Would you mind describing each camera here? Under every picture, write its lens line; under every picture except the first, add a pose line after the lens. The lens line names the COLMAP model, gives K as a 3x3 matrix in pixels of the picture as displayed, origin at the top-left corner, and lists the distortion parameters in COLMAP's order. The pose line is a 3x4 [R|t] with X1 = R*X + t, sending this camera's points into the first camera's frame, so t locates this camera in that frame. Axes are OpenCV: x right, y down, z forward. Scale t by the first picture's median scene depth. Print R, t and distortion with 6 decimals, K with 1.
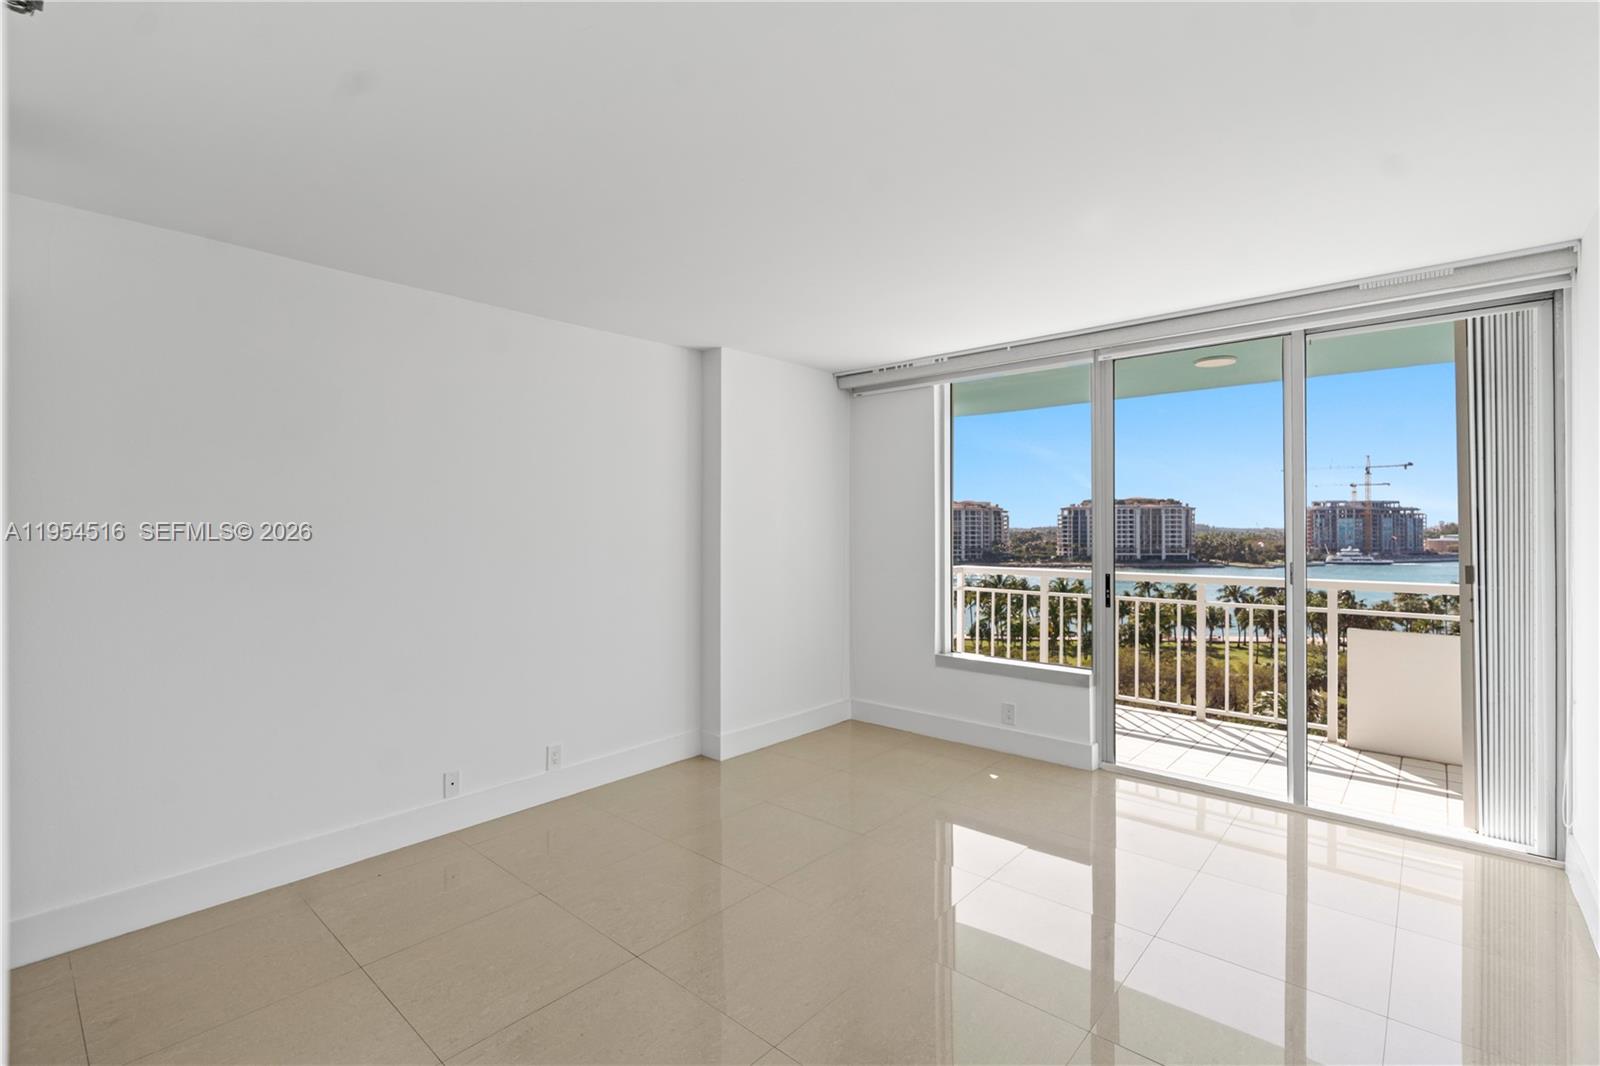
lens RADIAL K [[723.3, 0, 798.9], [0, 723.3, 526.0], [0, 0, 1]] dist [-0.006916, 0.001653]
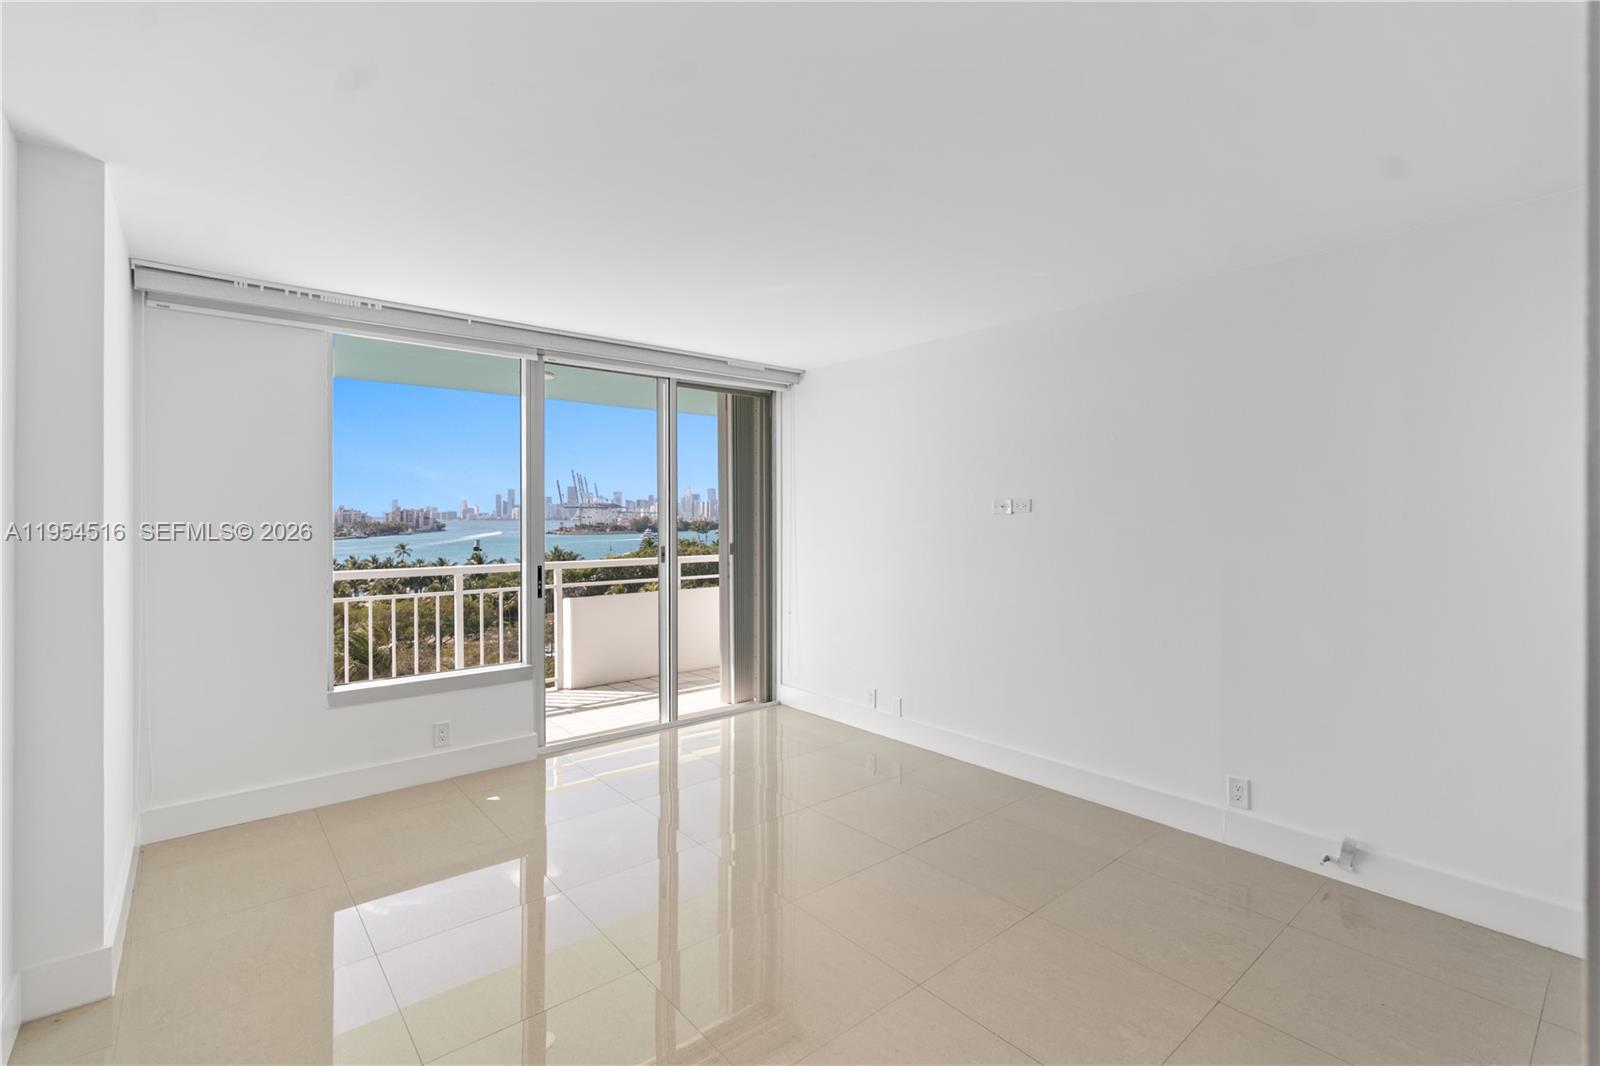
lens RADIAL K [[725.3, 0, 801.1], [0, 725.3, 514.2], [0, 0, 1]] dist [-0.005046, -0.000110]
pose [[0.142220, 0.003771, 0.989828, -0.472063], [-0.000399, 0.999993, -0.003752, -0.003455], [-0.989835, 0.000139, 0.142220, 0.407785]]
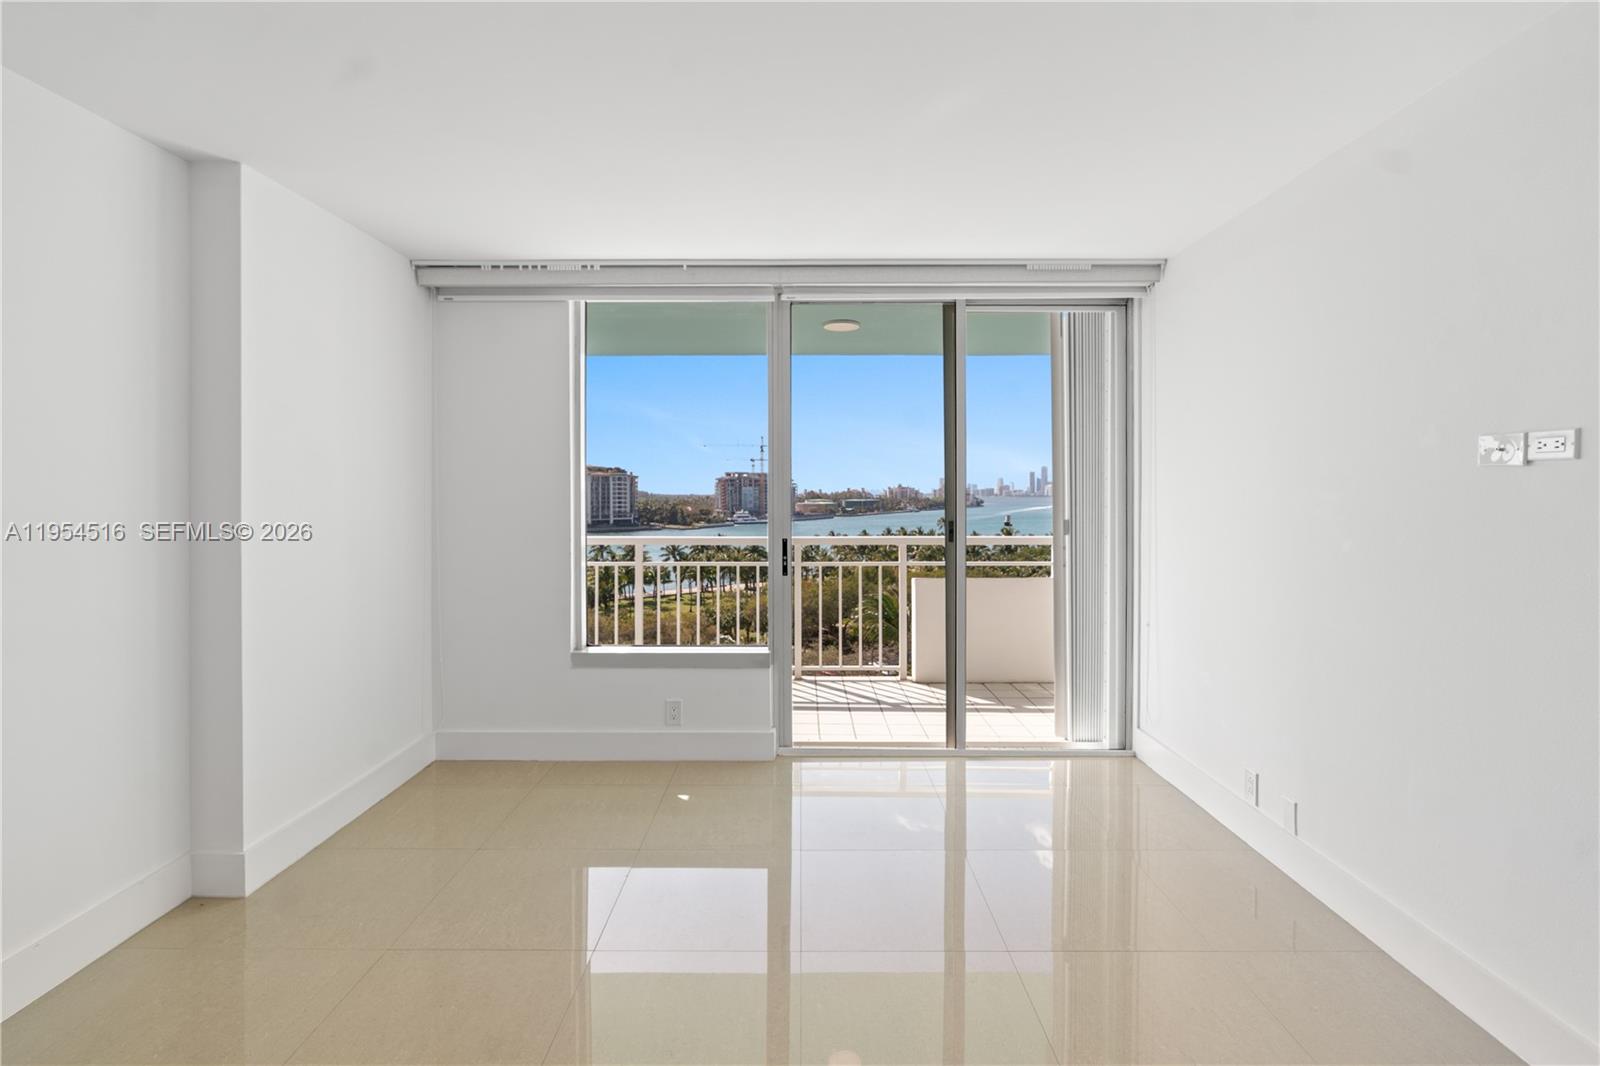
lens RADIAL K [[730.3, 0, 799.0], [0, 730.3, 498.9], [0, 0, 1]] dist [-0.010520, -0.000176]
pose [[0.749945, -0.003787, 0.661490, -0.138984], [-0.002031, 0.999966, 0.008028, 0.007913], [-0.661498, -0.007364, 0.749911, 0.258926]]
